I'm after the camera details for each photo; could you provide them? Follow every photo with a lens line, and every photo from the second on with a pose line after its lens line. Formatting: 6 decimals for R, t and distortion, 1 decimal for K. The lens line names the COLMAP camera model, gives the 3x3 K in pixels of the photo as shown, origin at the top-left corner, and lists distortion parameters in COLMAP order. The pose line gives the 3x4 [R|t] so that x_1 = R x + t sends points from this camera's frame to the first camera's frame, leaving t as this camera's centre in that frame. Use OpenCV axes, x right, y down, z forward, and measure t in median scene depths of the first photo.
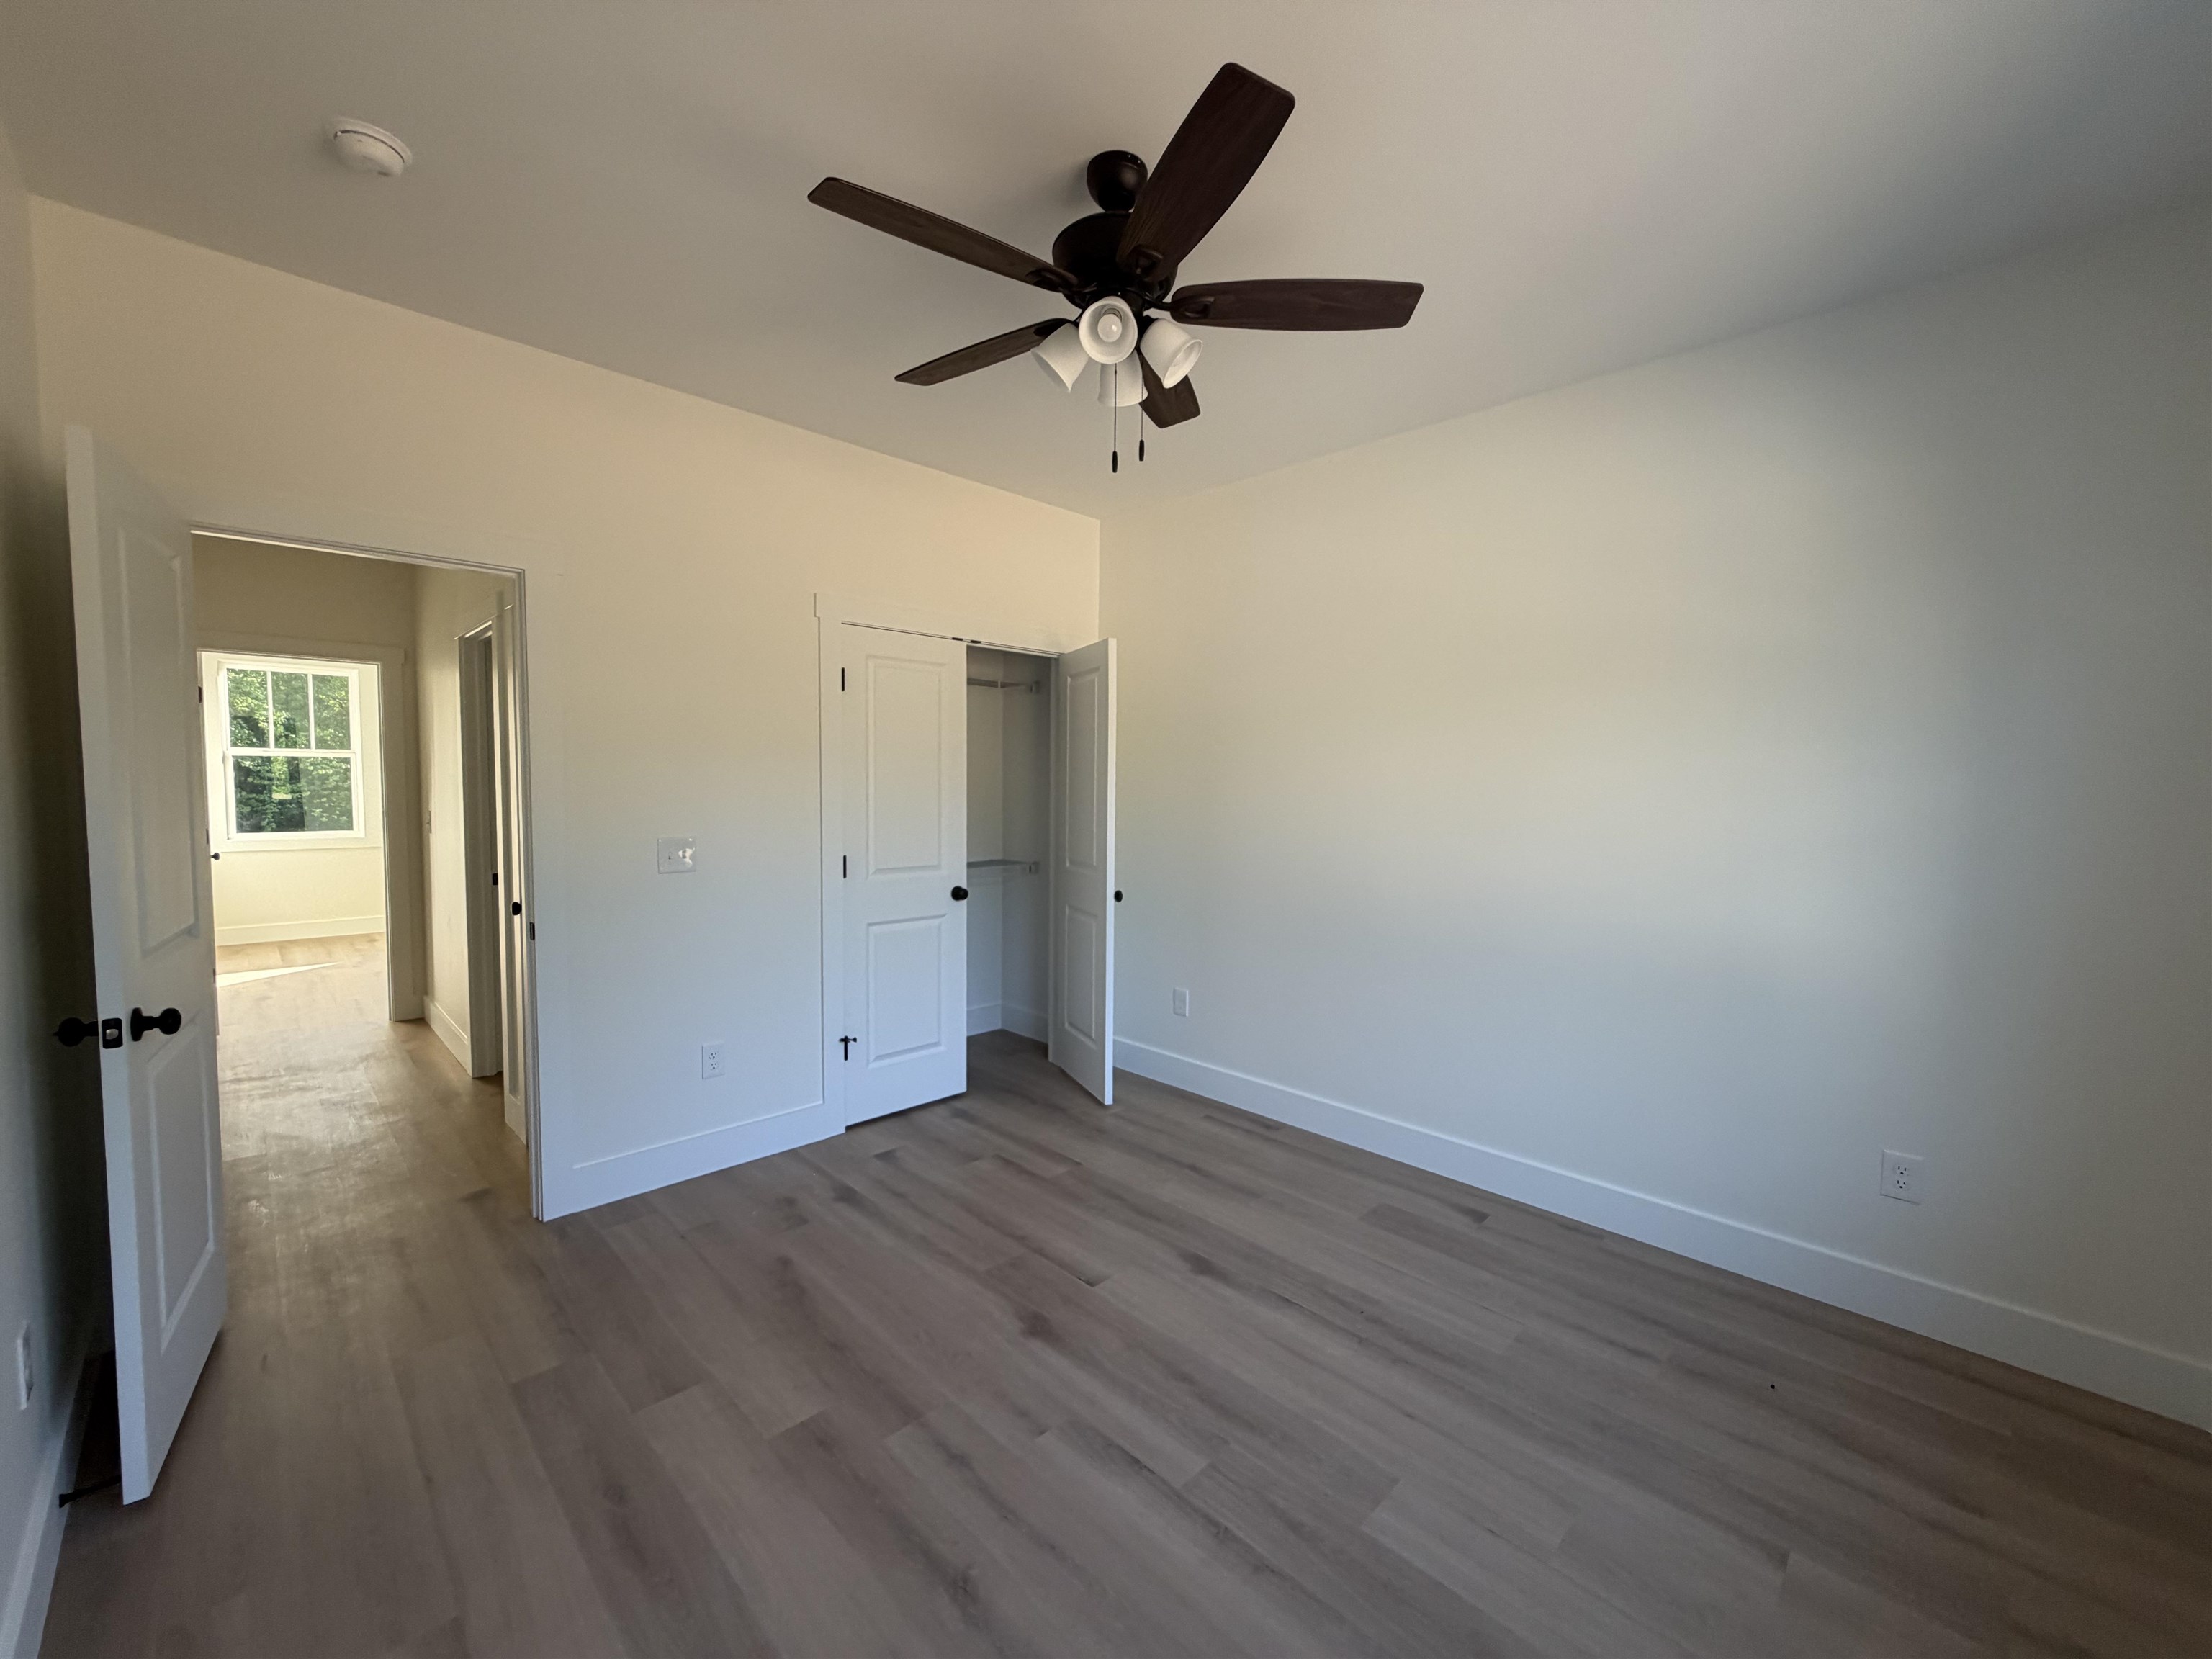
lens RADIAL K [[881.7, 0, 1103.2], [0, 881.7, 831.3], [0, 0, 1]] dist [0.000889, -0.000108]
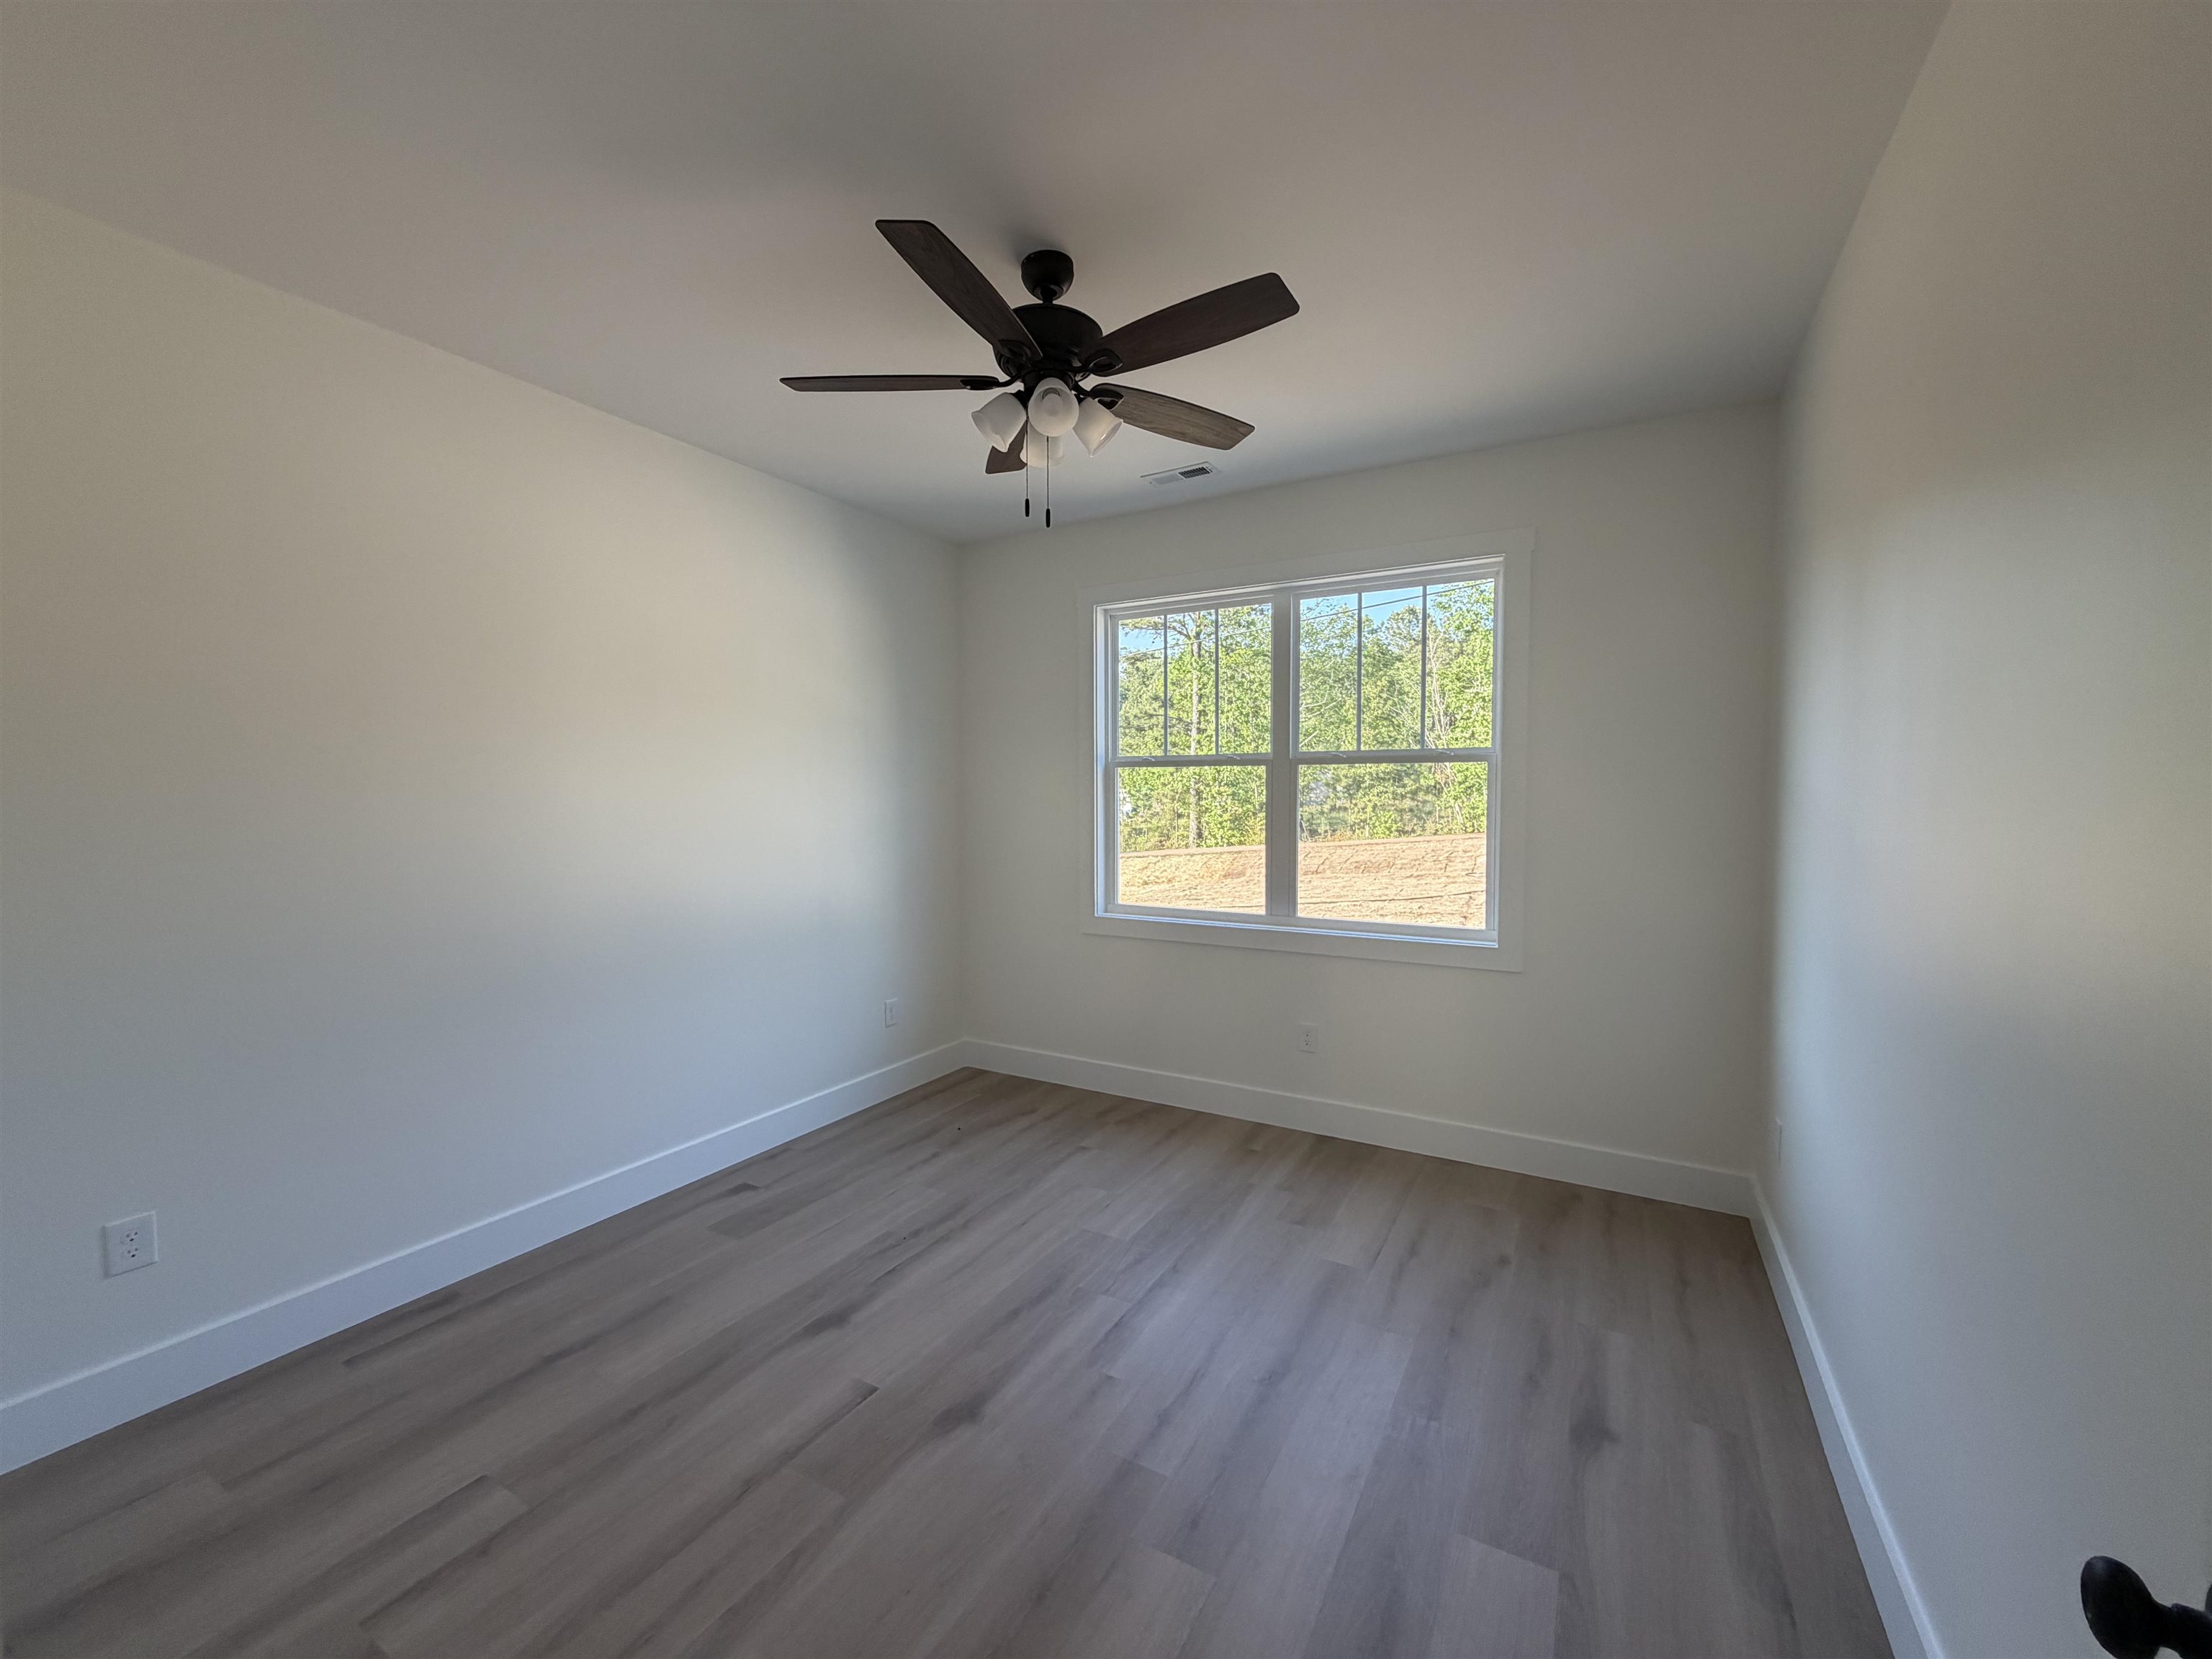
lens RADIAL K [[881.7, 0, 1103.2], [0, 881.7, 831.3], [0, 0, 1]] dist [0.000889, -0.000108]
pose [[-0.267719, -0.050519, 0.962172, -0.903528], [0.053903, 0.996275, 0.067308, -0.071683], [-0.961988, 0.069884, -0.263999, 1.018823]]
